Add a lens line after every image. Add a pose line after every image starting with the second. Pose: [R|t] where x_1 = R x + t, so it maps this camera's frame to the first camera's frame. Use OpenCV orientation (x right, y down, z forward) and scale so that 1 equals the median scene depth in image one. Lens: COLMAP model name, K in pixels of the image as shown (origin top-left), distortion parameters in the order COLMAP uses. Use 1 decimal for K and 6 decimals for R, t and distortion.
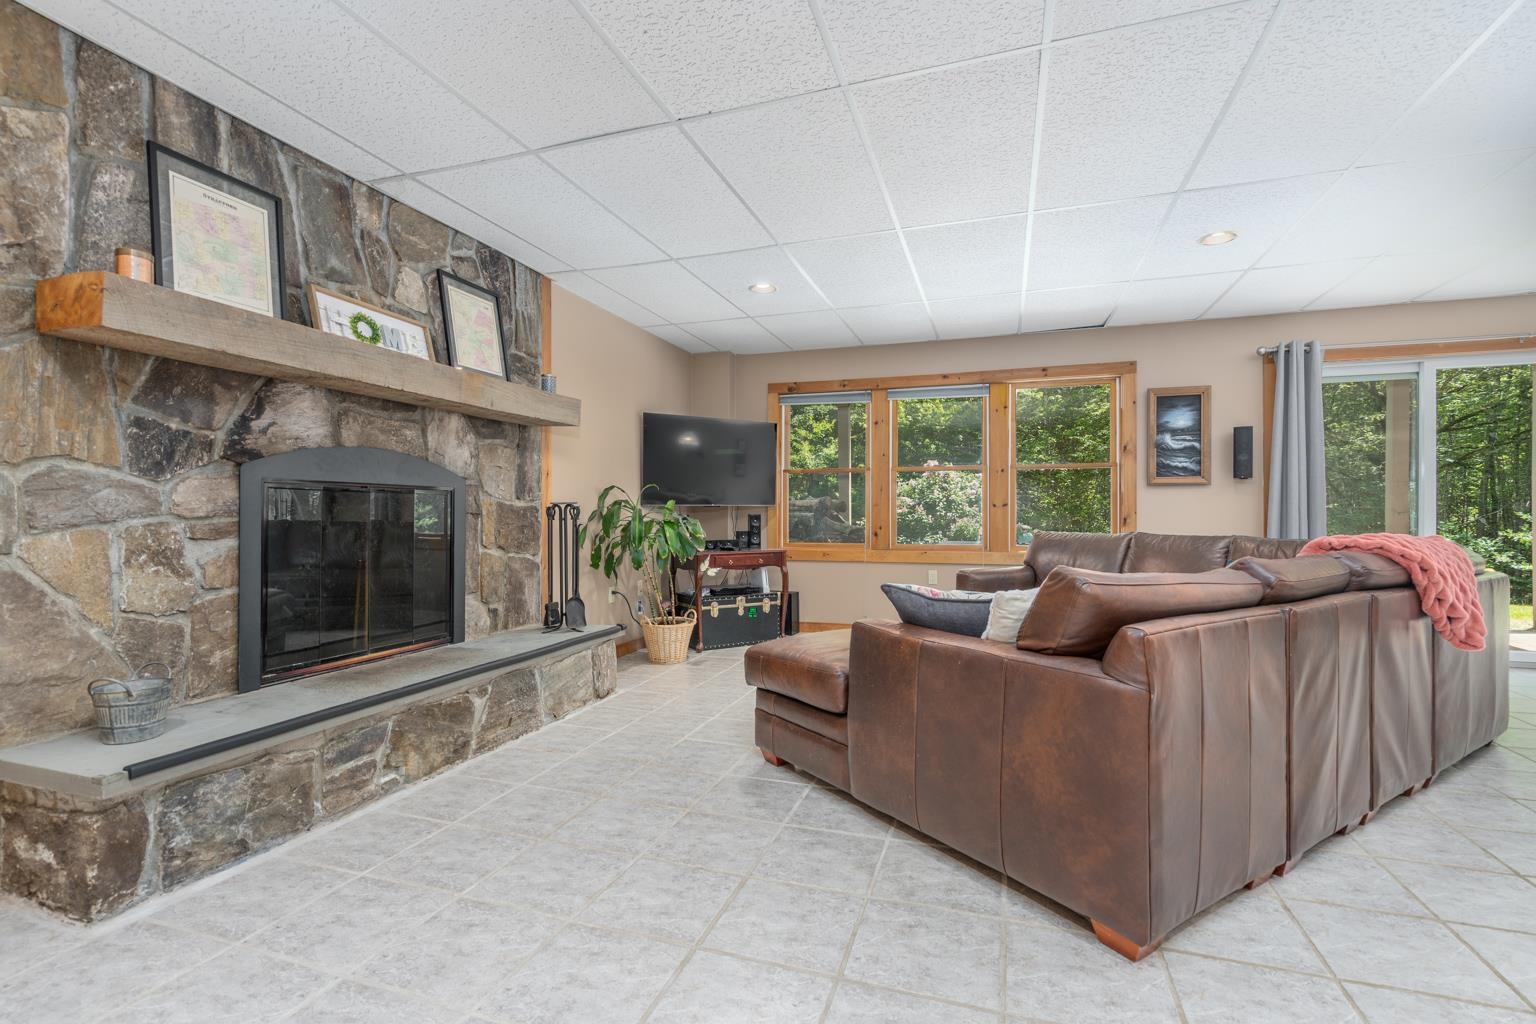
lens RADIAL K [[703.4, 0, 767.5], [0, 703.4, 512.0], [0, 0, 1]] dist [0.003597, 0.000304]
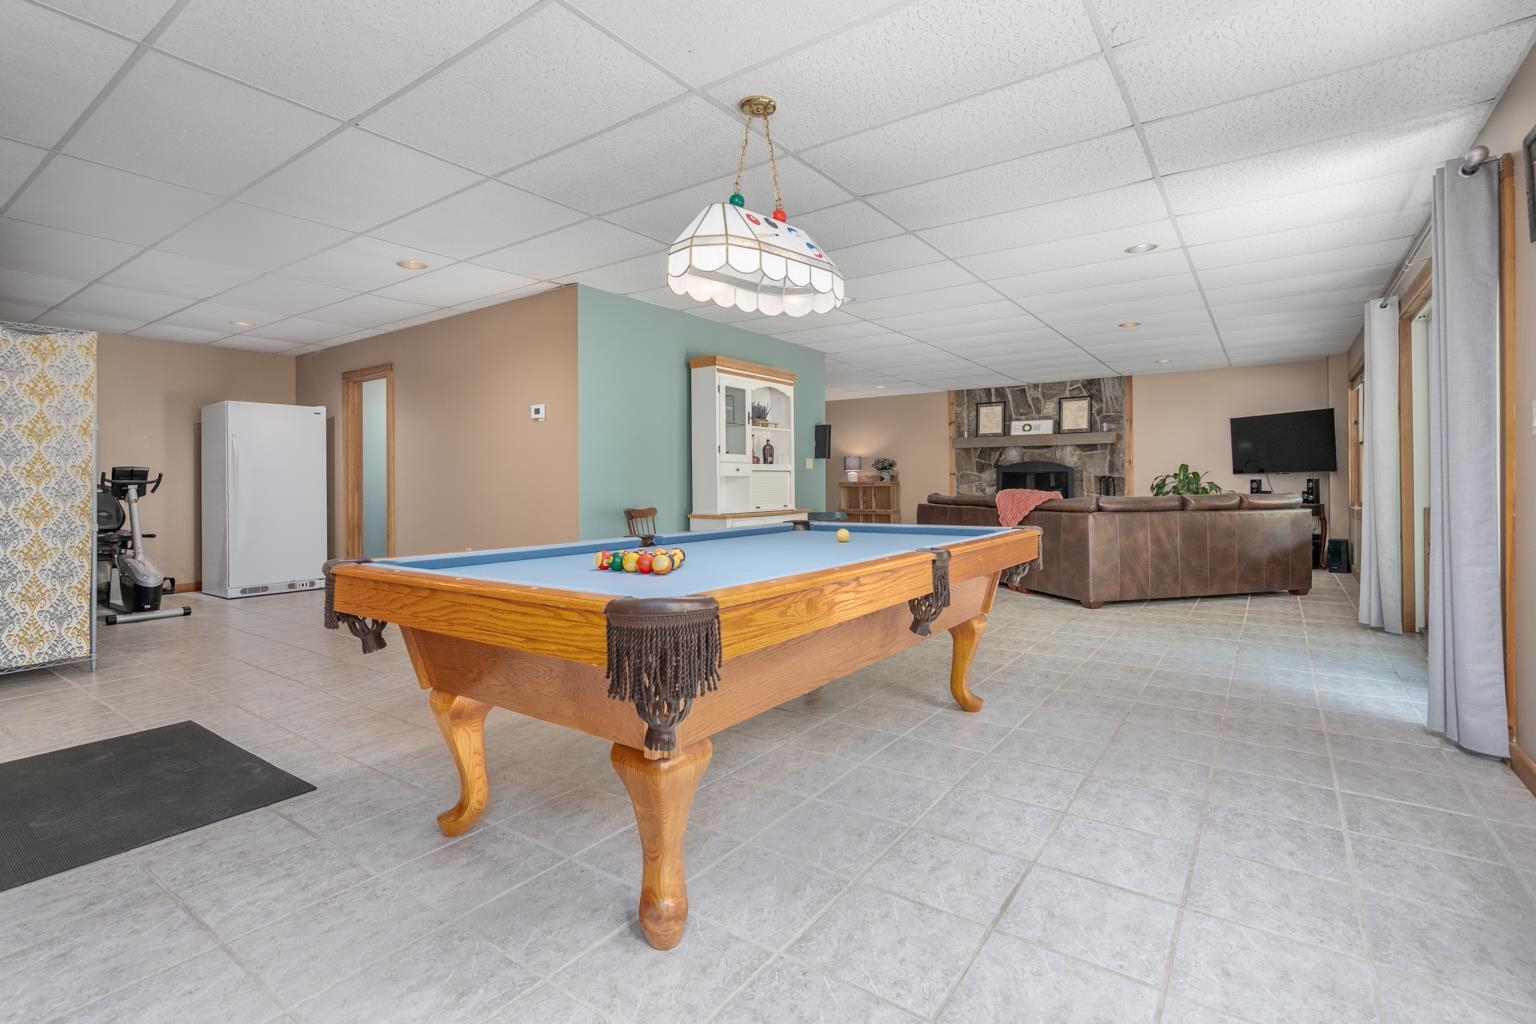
lens RADIAL K [[703.4, 0, 766.0], [0, 703.4, 480.4], [0, 0, 1]] dist [0.003597, 0.000304]
pose [[-0.285337, 0.000142, -0.958427, 2.985635], [0.011728, 0.999926, -0.003343, -0.001787], [0.958355, -0.012194, -0.285317, 0.709428]]
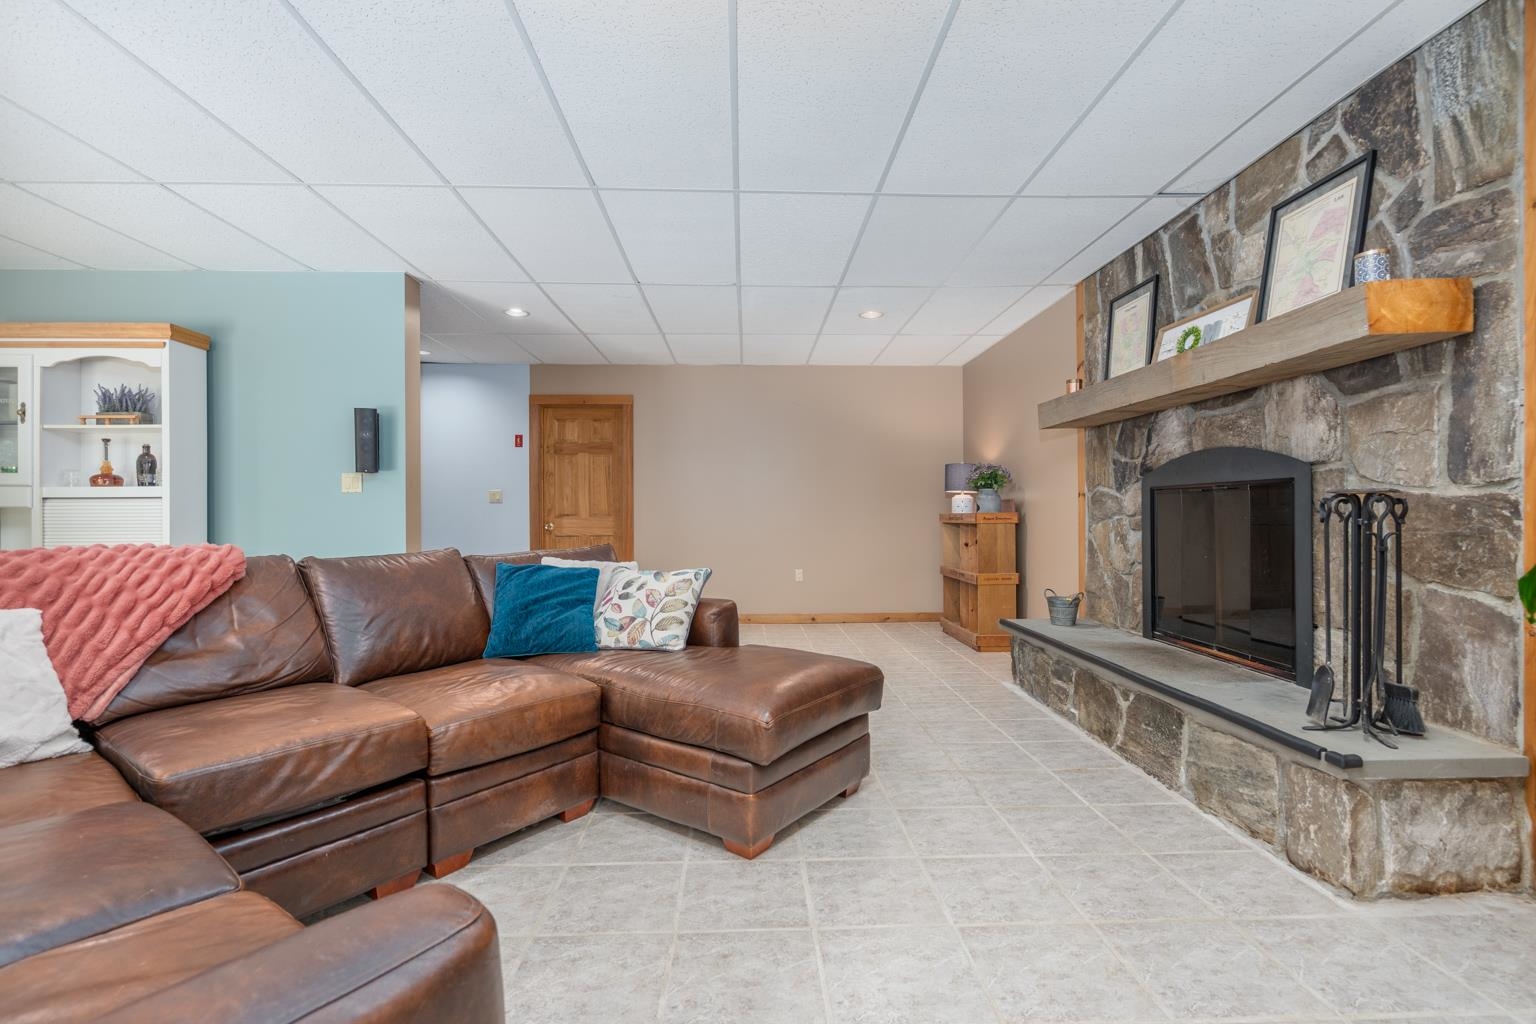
lens RADIAL K [[703.4, 0, 766.4], [0, 703.4, 514.7], [0, 0, 1]] dist [0.003597, 0.000304]
pose [[-0.935621, 0.004765, -0.352974, 0.391977], [0.006393, 0.999974, -0.003446, 0.004657], [0.352948, -0.005481, -0.935627, 1.680425]]
